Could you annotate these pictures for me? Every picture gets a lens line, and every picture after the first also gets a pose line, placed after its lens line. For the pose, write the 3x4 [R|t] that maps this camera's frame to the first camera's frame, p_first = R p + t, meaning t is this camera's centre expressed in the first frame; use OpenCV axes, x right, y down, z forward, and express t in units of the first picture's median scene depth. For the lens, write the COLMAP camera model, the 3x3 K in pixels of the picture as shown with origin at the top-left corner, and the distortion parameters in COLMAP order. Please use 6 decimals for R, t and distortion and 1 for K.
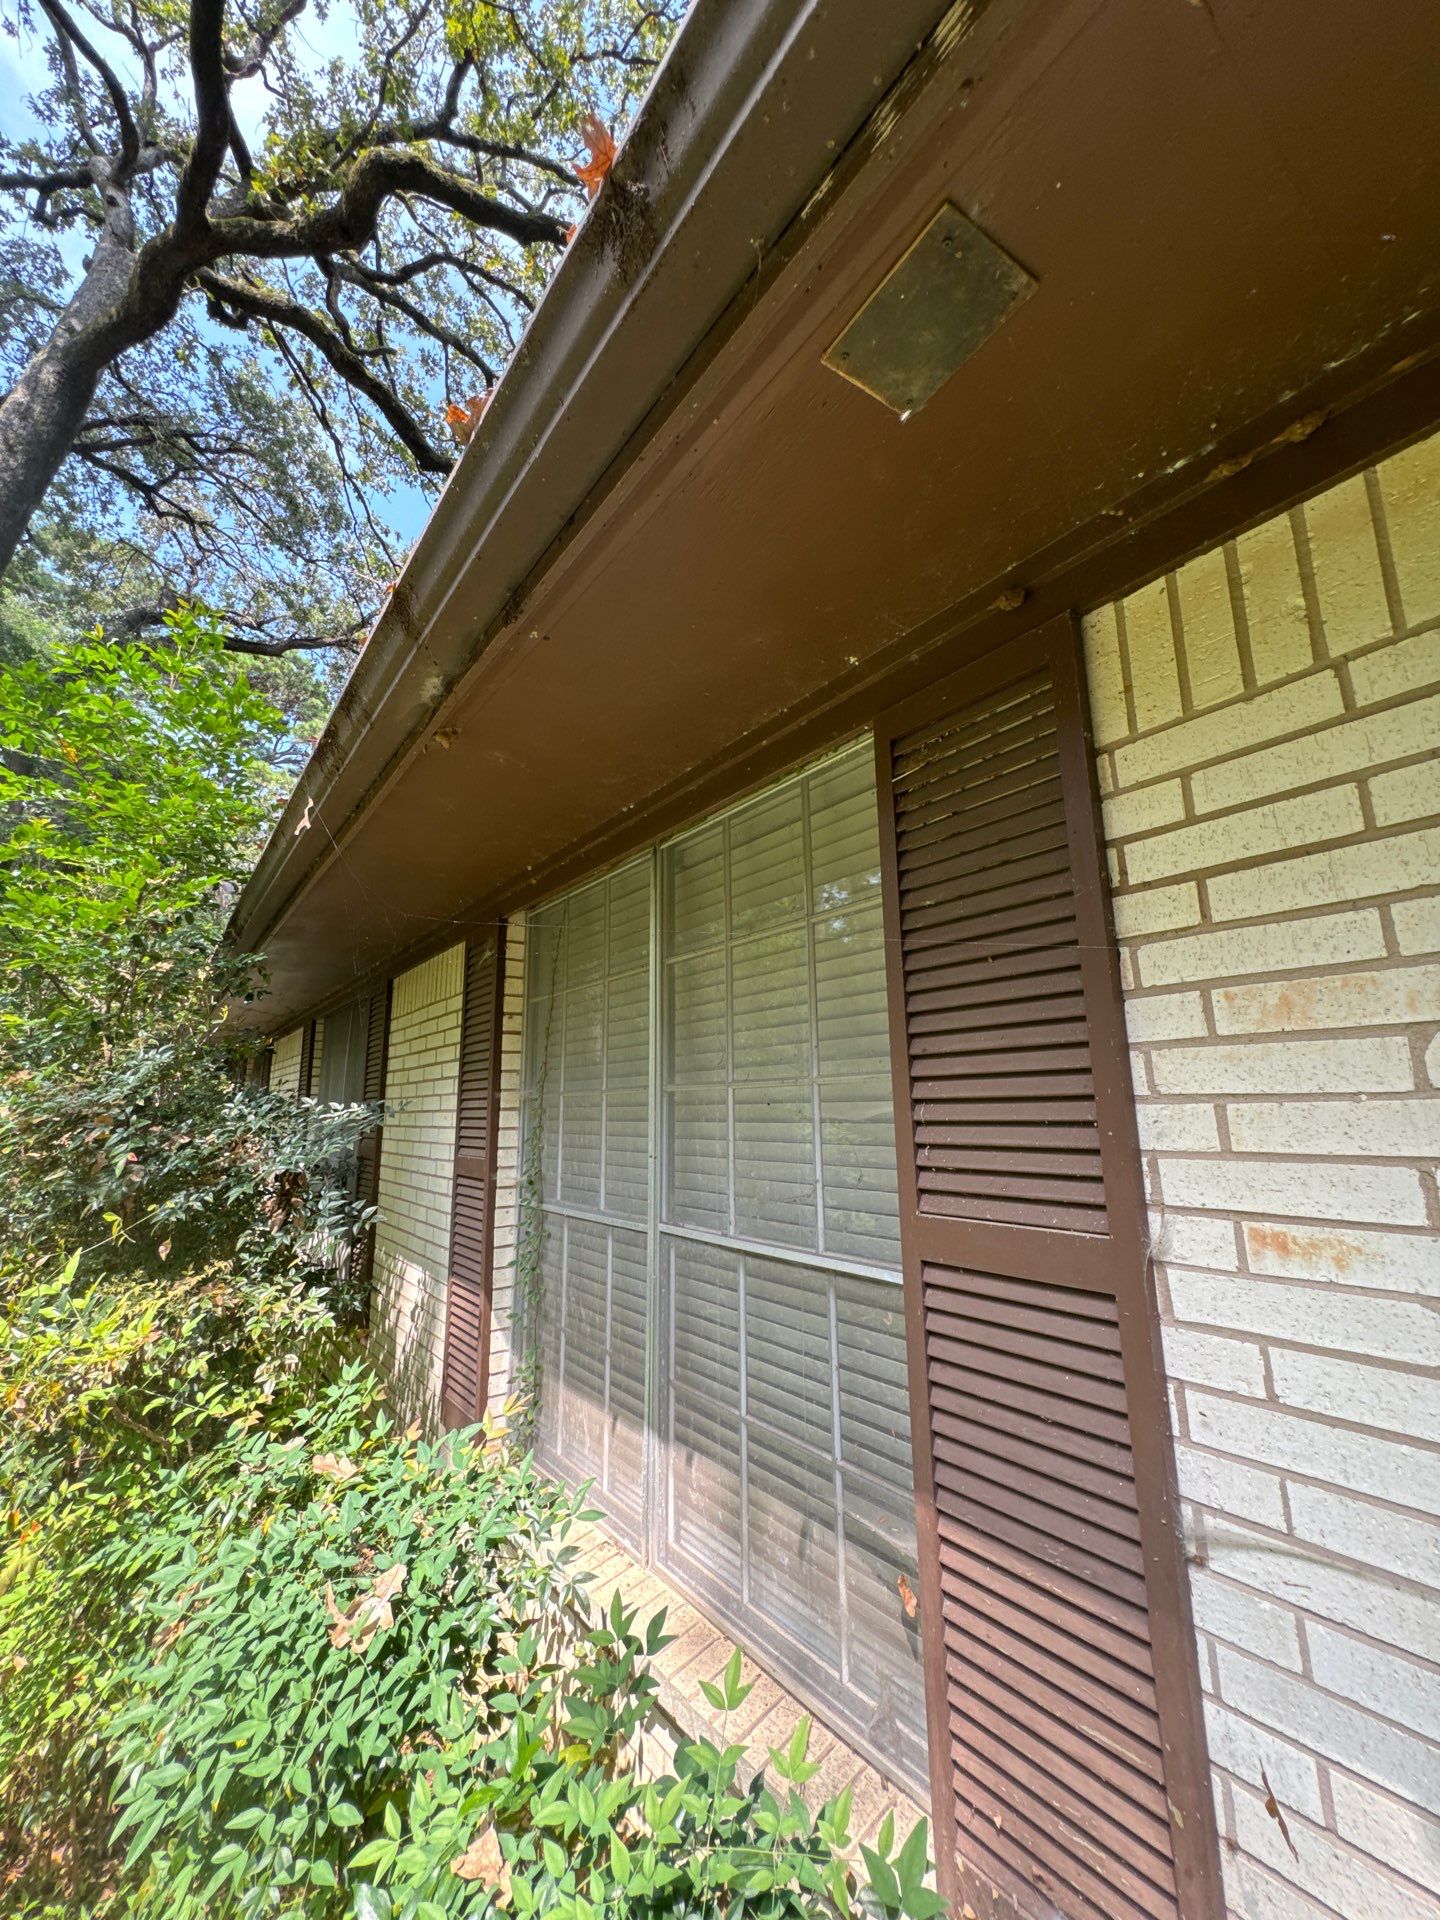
lens RADIAL K [[765.8, 0, 726.8], [0, 765.8, 964.1], [0, 0, 1]] dist [-0.002950, -0.000462]
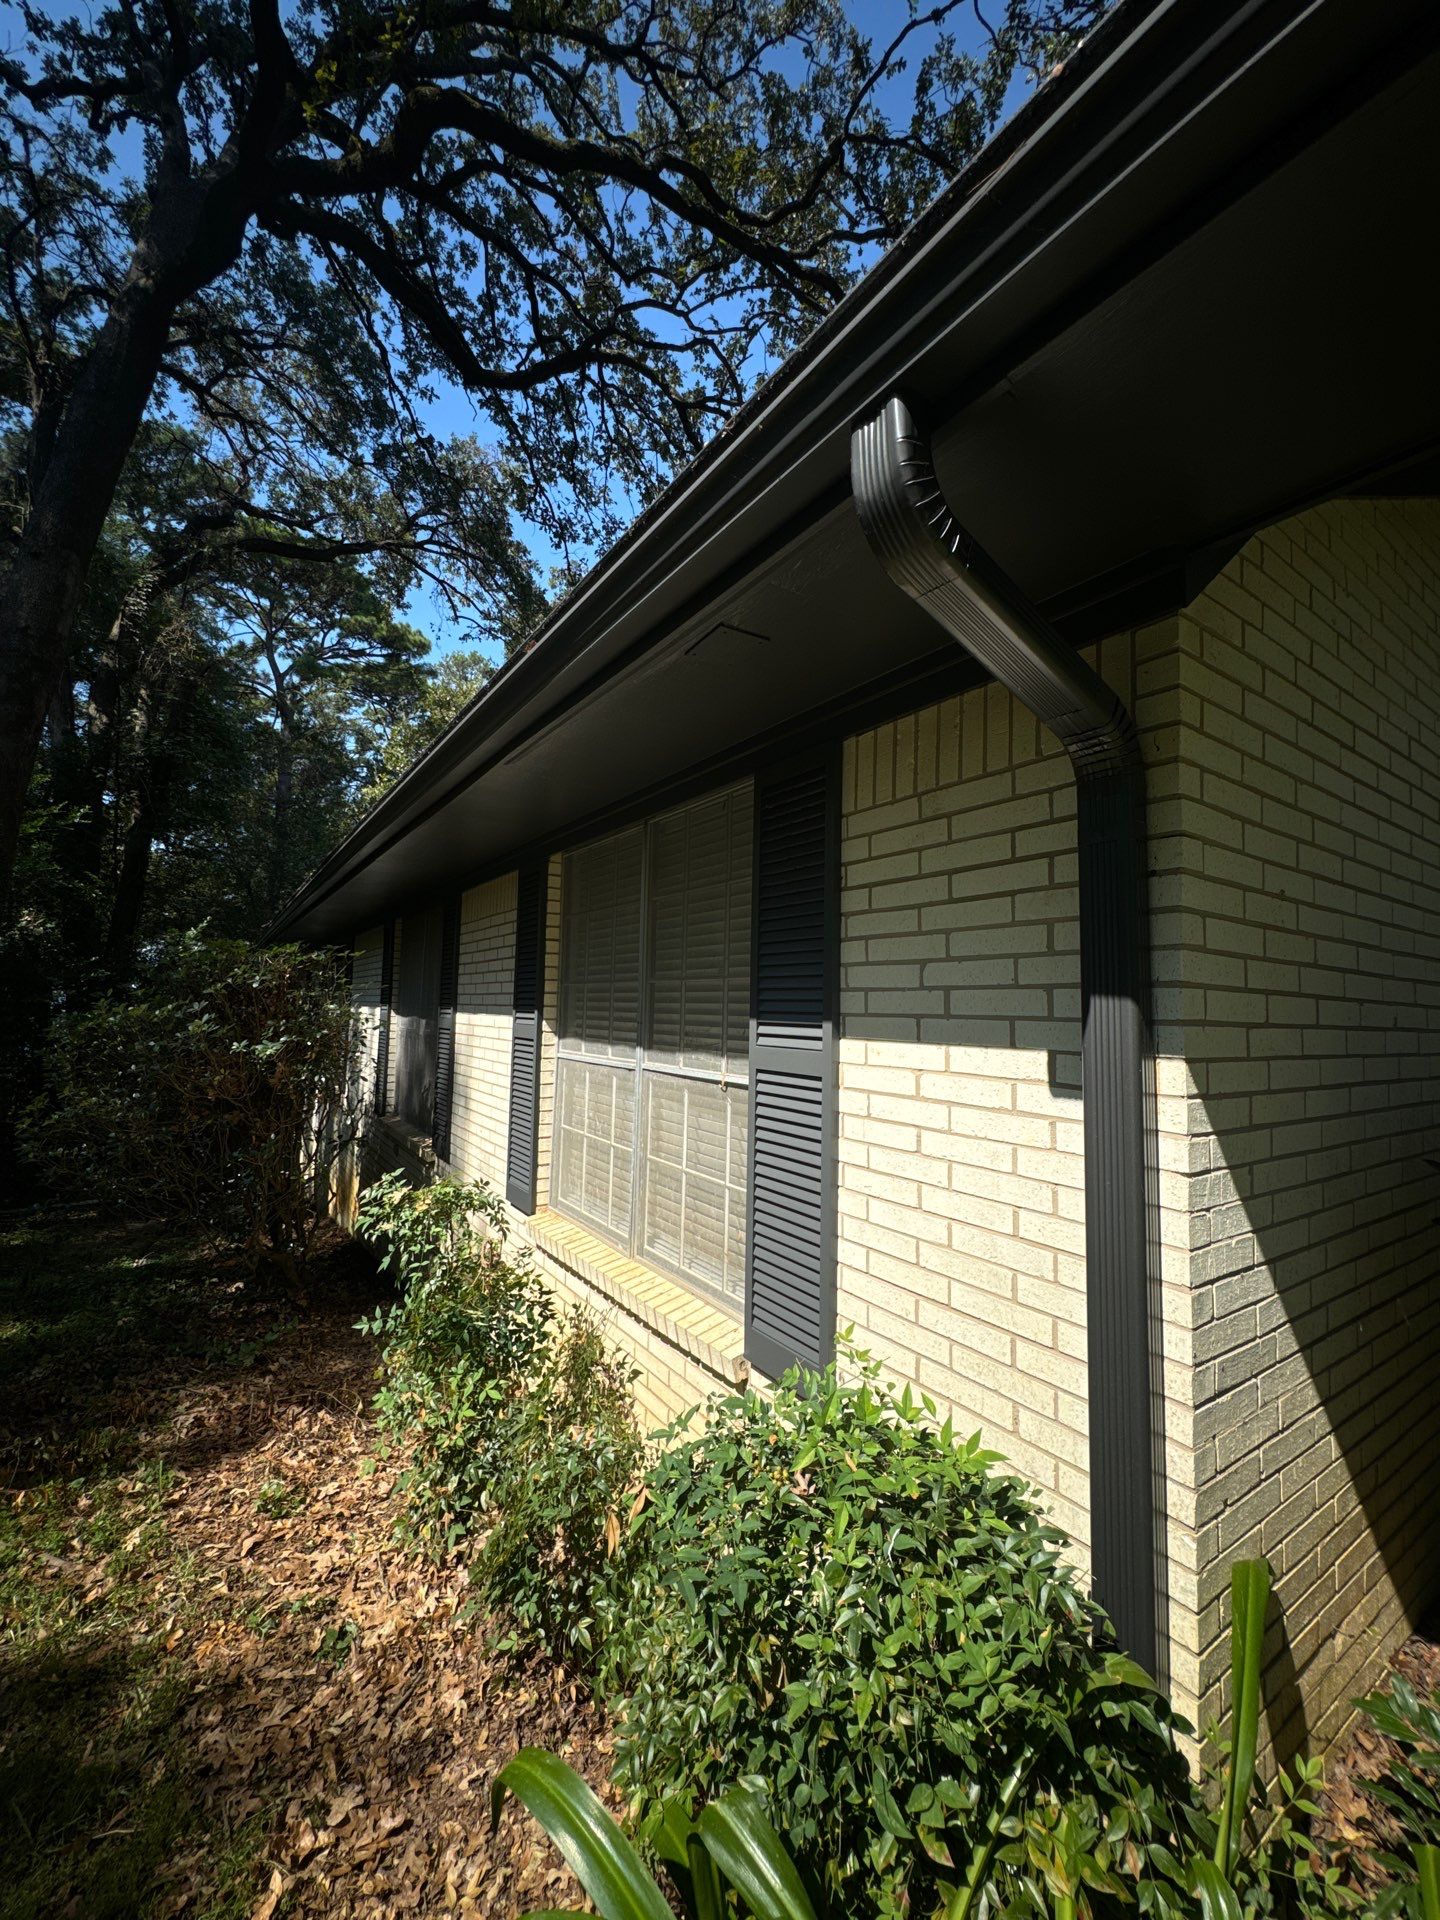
lens RADIAL K [[765.8, 0, 716.0], [0, 765.8, 957.2], [0, 0, 1]] dist [-0.002950, -0.000462]
pose [[0.997536, 0.030054, -0.063385, 0.096651], [-0.022210, 0.992402, 0.121014, -0.048212], [0.066541, -0.119308, 0.990625, -0.331413]]
